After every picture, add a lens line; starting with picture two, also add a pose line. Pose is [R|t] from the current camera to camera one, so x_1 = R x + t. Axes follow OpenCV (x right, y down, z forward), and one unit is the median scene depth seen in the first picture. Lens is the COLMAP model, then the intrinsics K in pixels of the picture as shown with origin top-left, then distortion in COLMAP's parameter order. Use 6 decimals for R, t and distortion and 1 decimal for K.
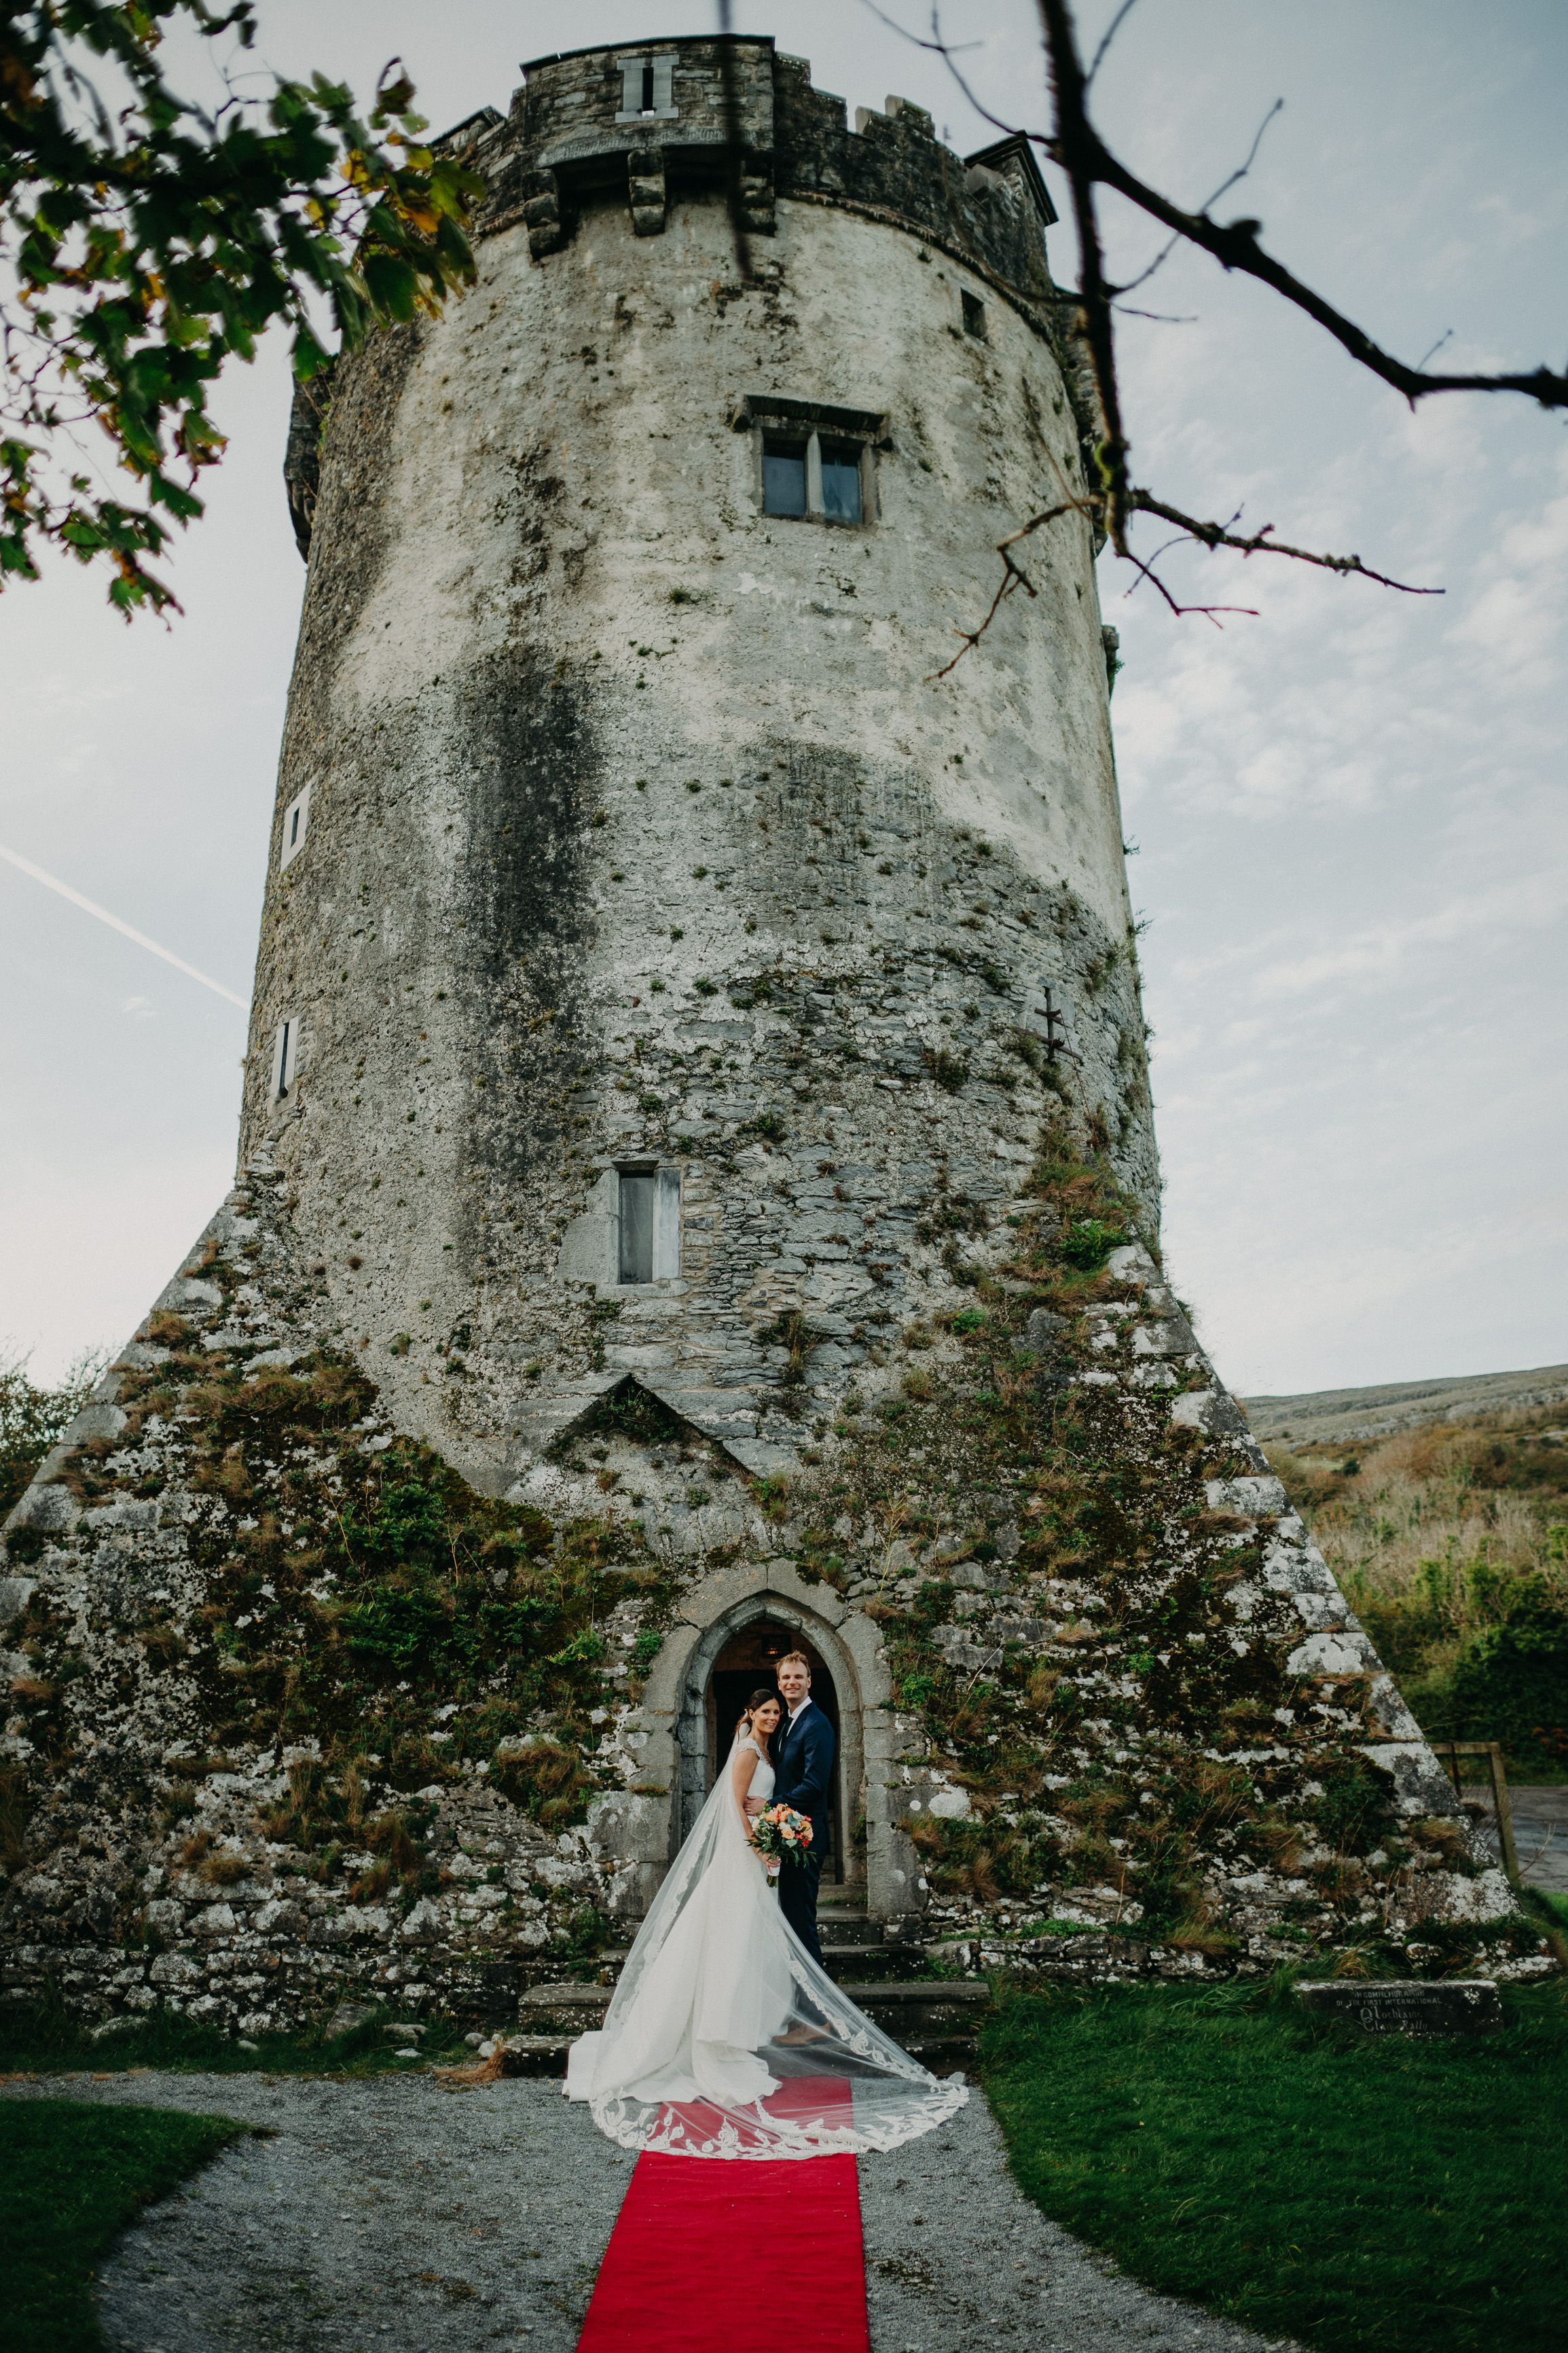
lens RADIAL K [[1647.5, 0, 789.7], [0, 1647.5, 1181.8], [0, 0, 1]] dist [-0.037854, 0.016495]
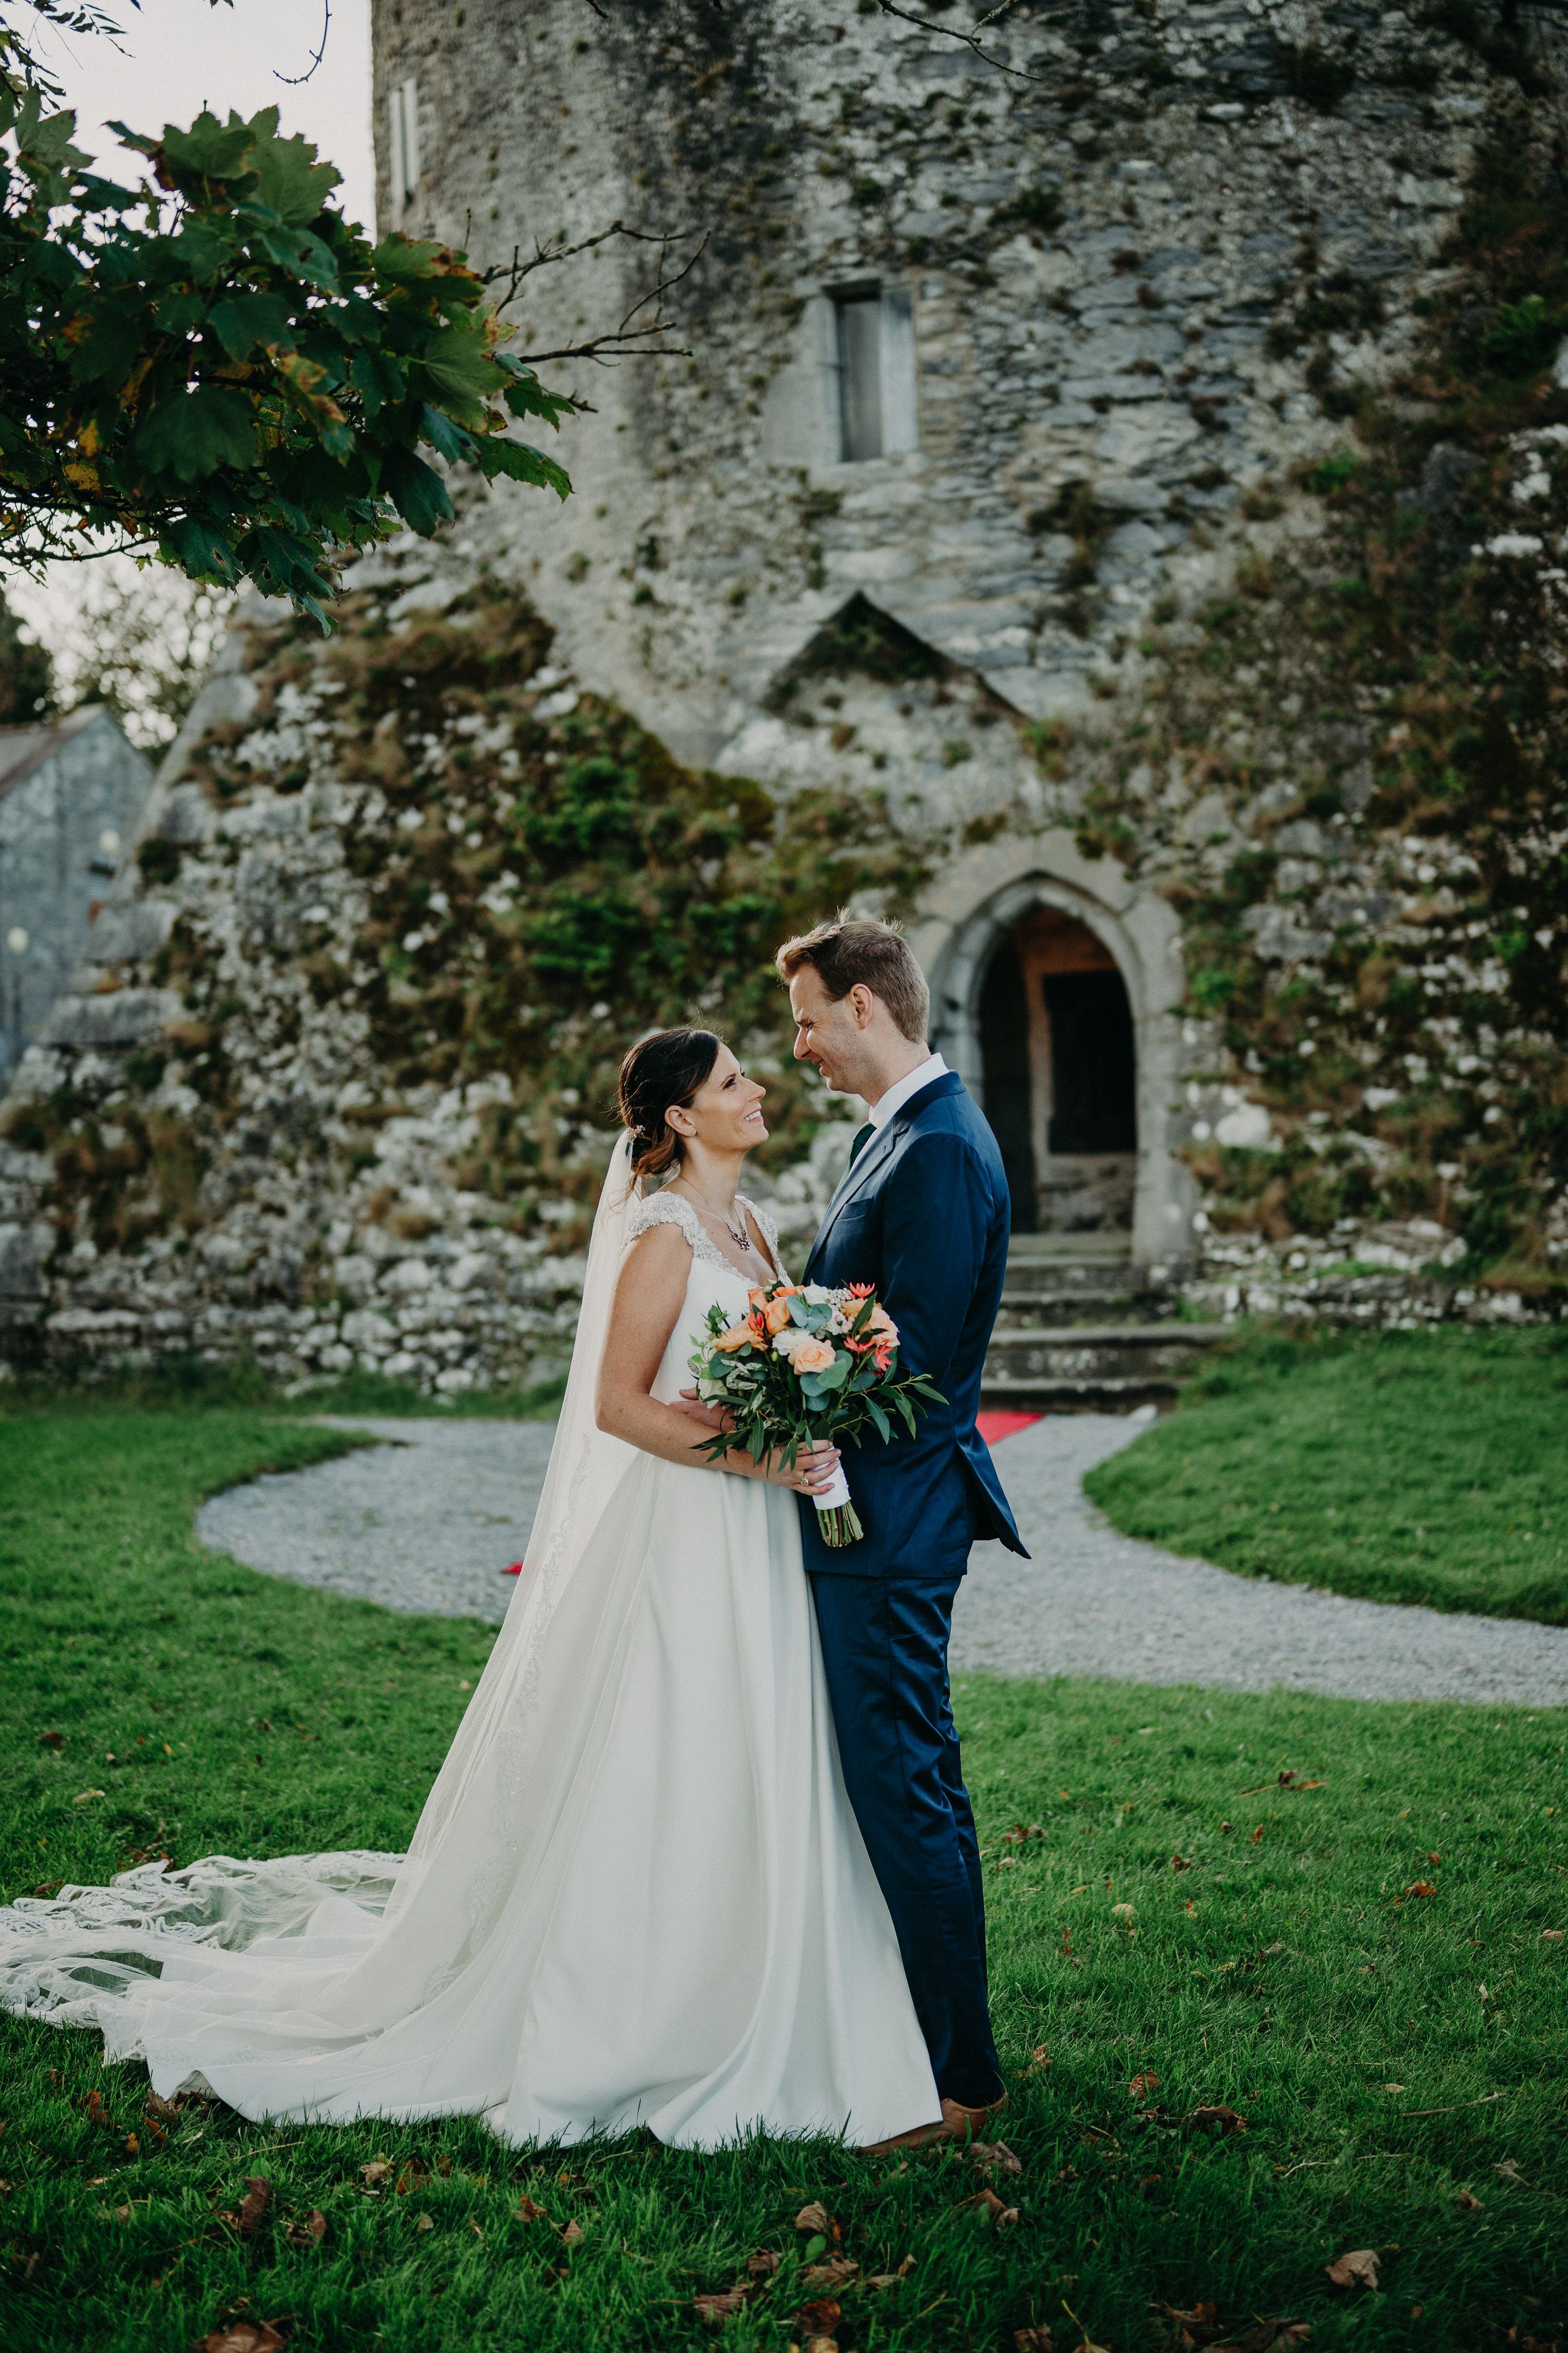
lens RADIAL K [[3512.1, 0, 784.0], [0, 3512.1, 1176.5], [0, 0, 1]] dist [0.001139, -0.234517]
pose [[0.947283, -0.020594, -0.319736, 0.391695], [0.128173, 0.938959, 0.319261, -0.152033], [0.293644, -0.343412, 0.892100, -0.530667]]
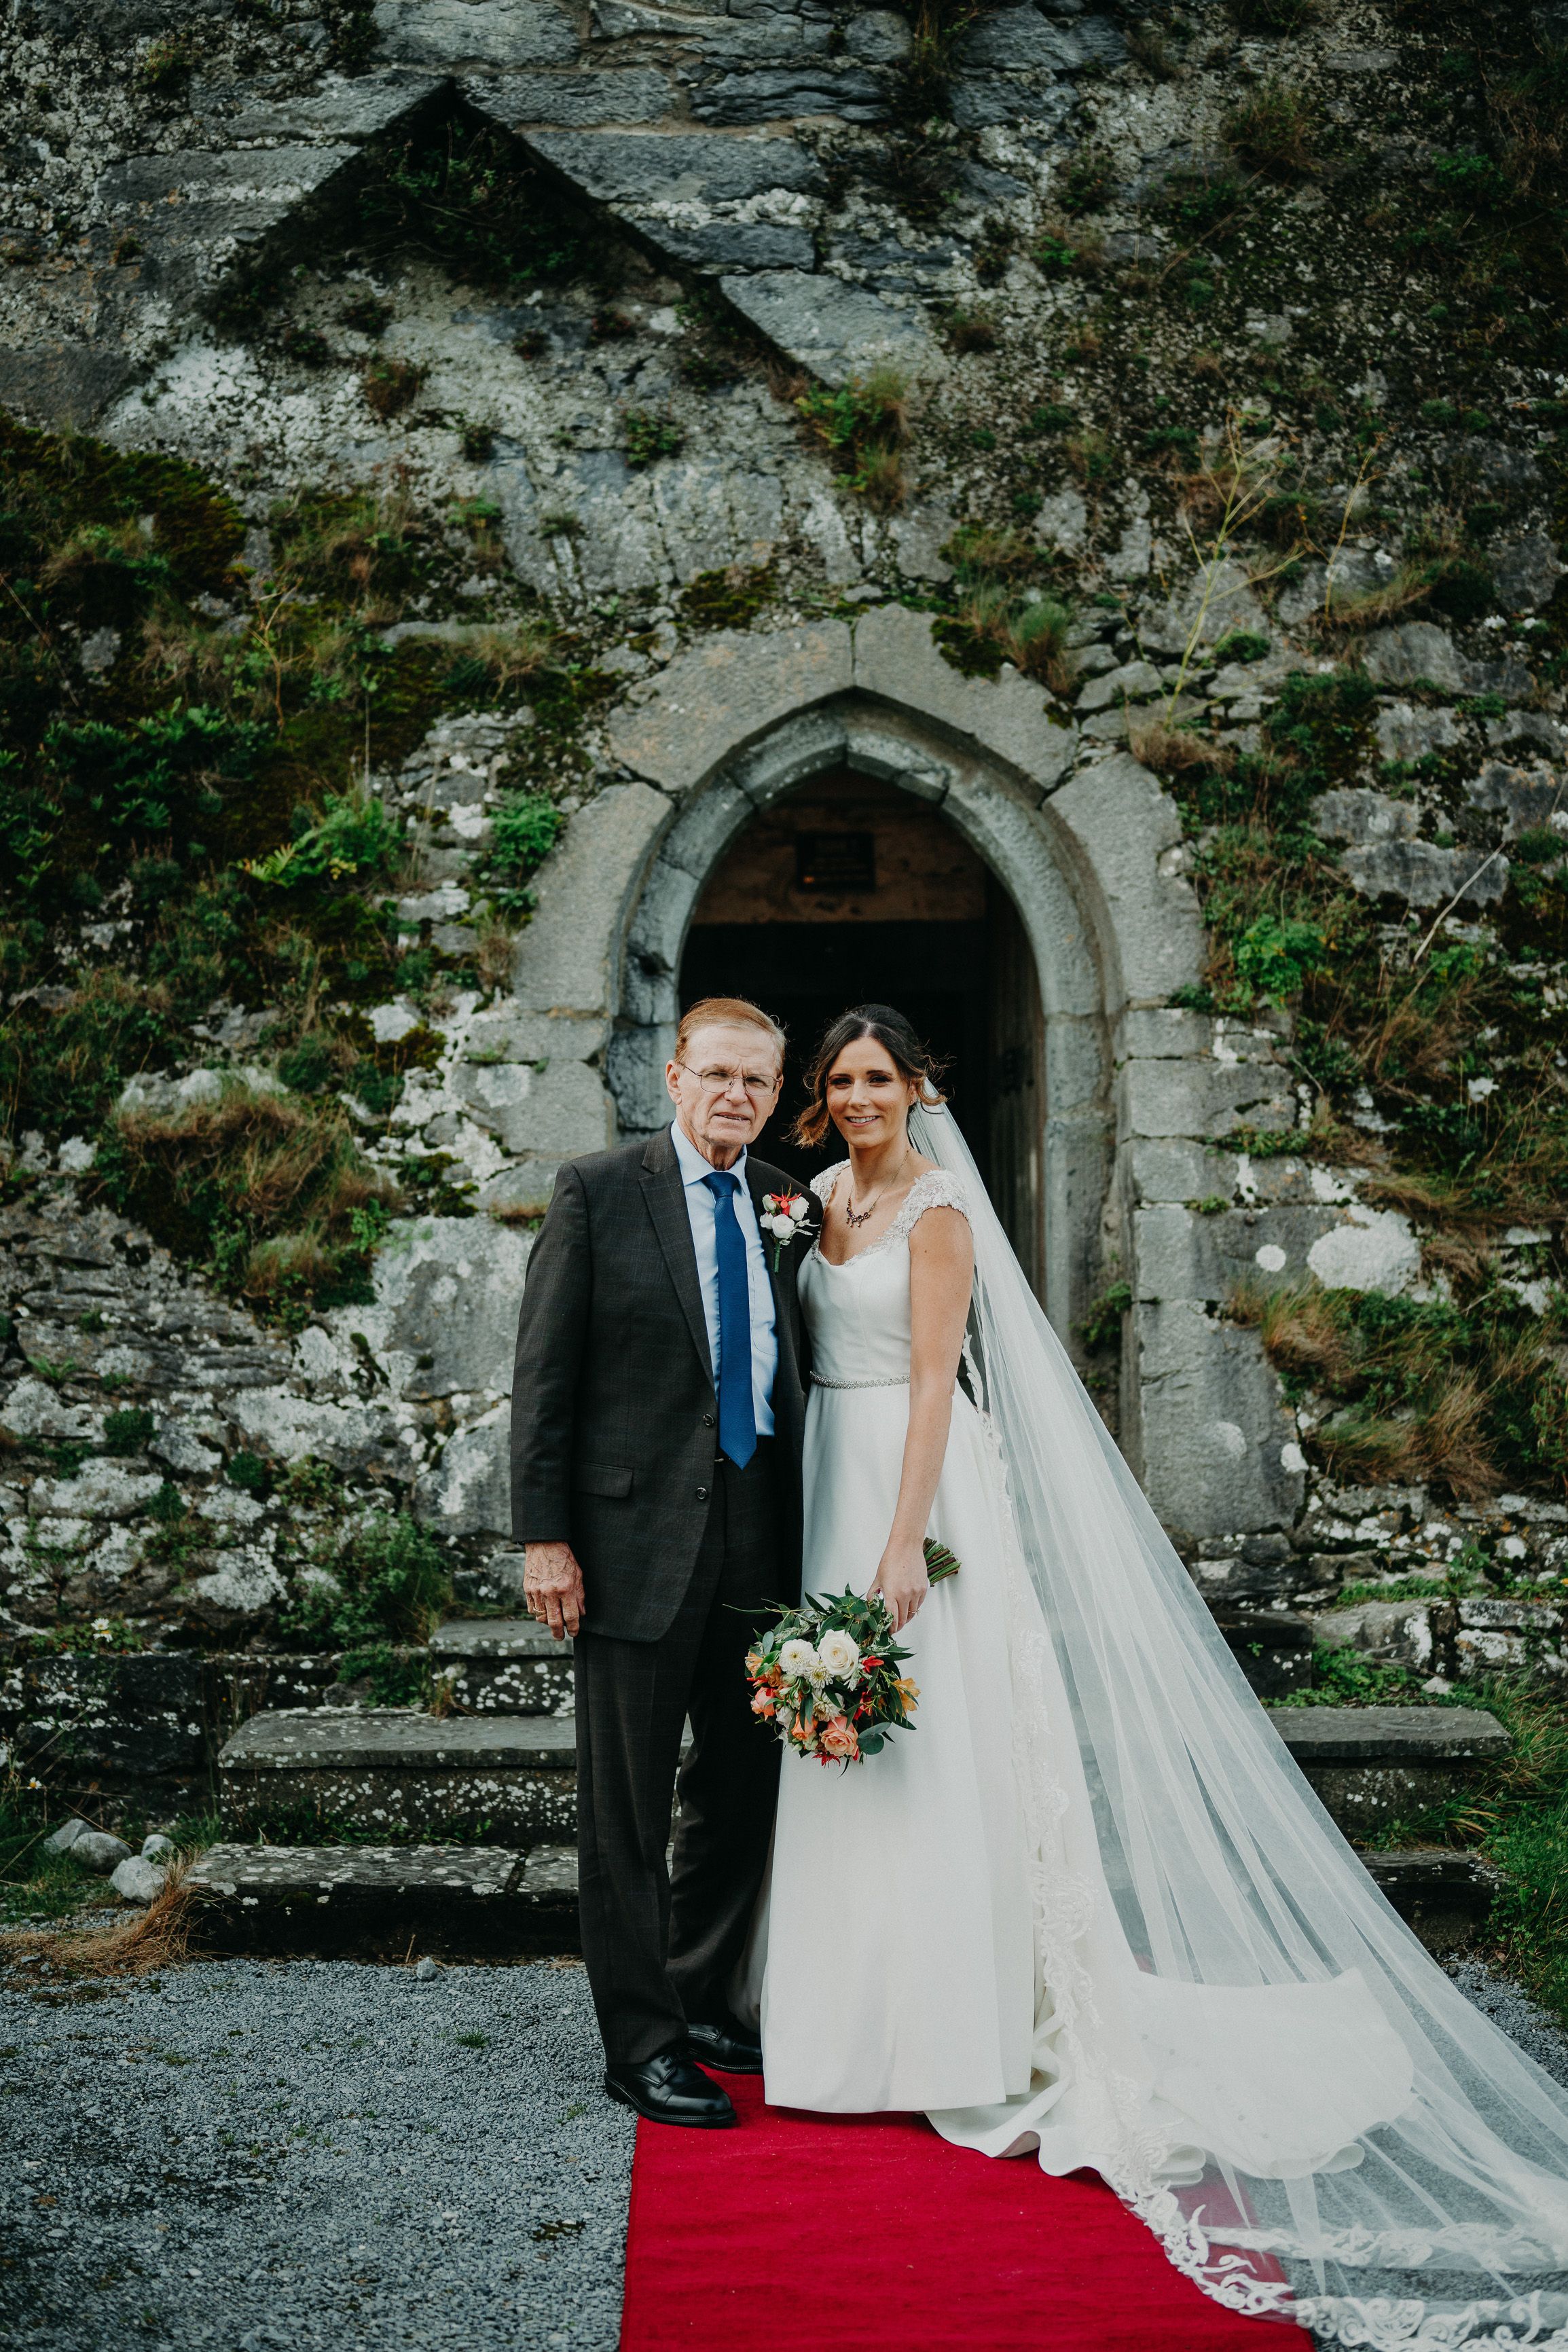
lens RADIAL K [[3598.2, 0, 798.6], [0, 3598.2, 1144.3], [0, 0, 1]] dist [-0.000870, -0.174187]
pose [[0.999113, 0.006298, 0.041646, -0.057647], [-0.019279, 0.947483, 0.319225, 0.092200], [-0.037449, -0.319745, 0.946763, 0.227023]]
